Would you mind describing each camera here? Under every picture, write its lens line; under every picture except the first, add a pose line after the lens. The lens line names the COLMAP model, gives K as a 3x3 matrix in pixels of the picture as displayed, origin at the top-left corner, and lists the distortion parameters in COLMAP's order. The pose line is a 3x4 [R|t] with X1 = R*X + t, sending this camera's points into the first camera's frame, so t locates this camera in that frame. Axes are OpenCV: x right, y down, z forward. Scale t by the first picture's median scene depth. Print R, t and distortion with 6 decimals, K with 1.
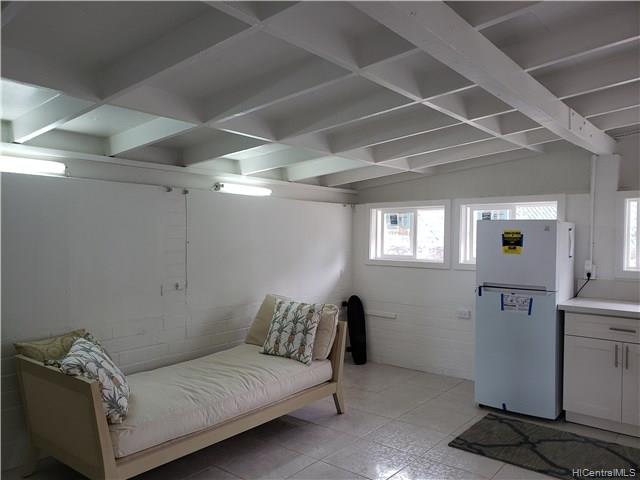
lens RADIAL K [[490.6, 0, 320.0], [0, 490.6, 240.0], [0, 0, 1]] dist [-0.026266, -0.000452]
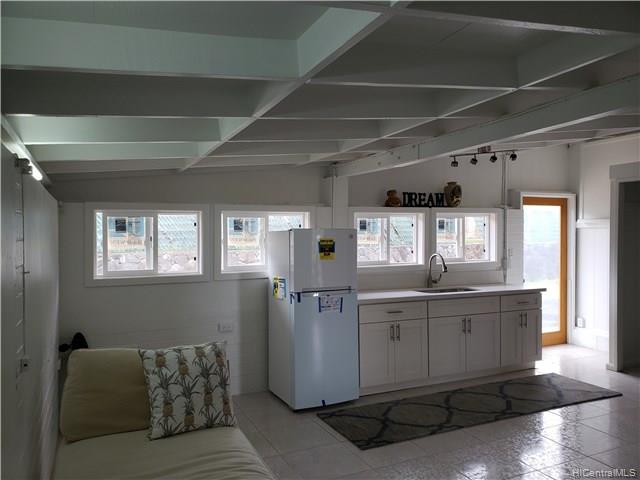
lens RADIAL K [[473.7, 0, 320.9], [0, 473.7, 250.2], [0, 0, 1]] dist [0.045255, -0.001881]
pose [[0.416821, -0.021716, 0.908729, -0.566739], [0.024433, 0.999621, 0.012681, -0.005355], [-0.908660, 0.016917, 0.417194, 0.567169]]
